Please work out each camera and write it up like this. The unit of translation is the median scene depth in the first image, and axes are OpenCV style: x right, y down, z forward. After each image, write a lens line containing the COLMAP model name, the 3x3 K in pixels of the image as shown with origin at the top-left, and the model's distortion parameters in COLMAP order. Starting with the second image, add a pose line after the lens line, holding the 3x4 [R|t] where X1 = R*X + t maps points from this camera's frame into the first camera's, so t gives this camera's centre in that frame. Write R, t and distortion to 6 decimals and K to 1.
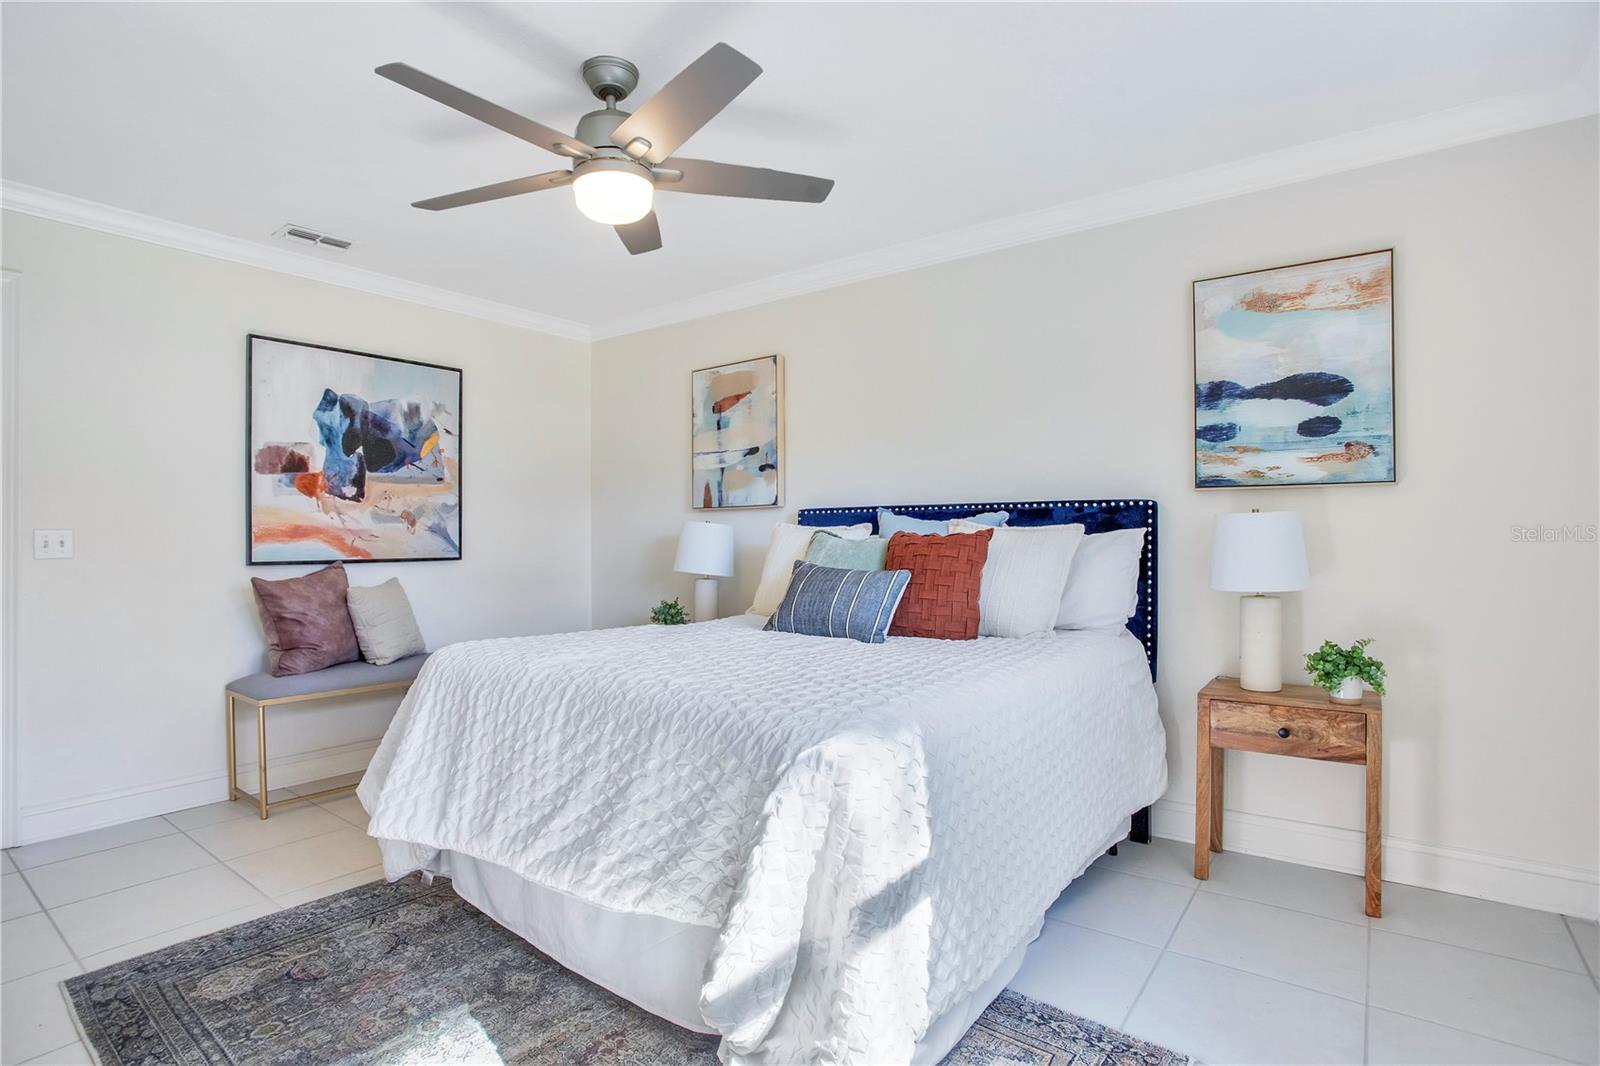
lens RADIAL K [[788.8, 0, 795.5], [0, 788.8, 533.1], [0, 0, 1]] dist [-0.076699, 0.035941]
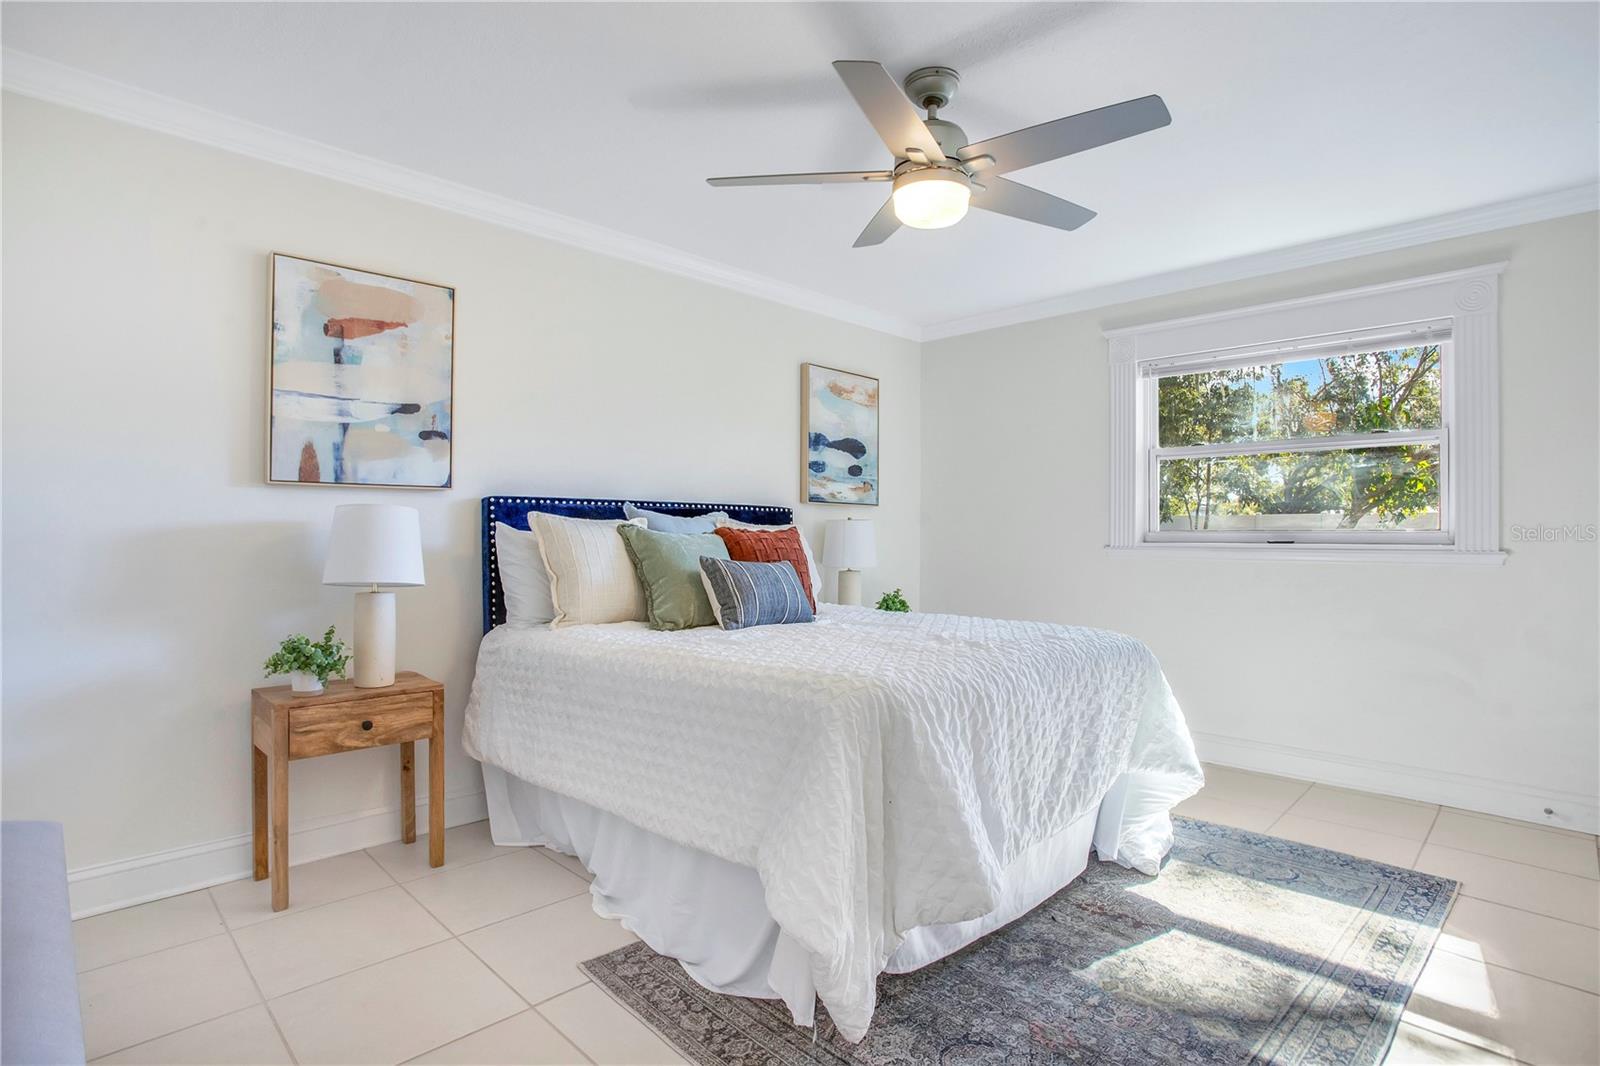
lens RADIAL K [[788.8, 0, 795.5], [0, 788.8, 533.1], [0, 0, 1]] dist [-0.076699, 0.035941]
pose [[0.150704, 0.006203, 0.988559, -0.819919], [-0.012505, 0.999912, -0.004368, 0.008187], [-0.988500, -0.011703, 0.150768, 0.649741]]
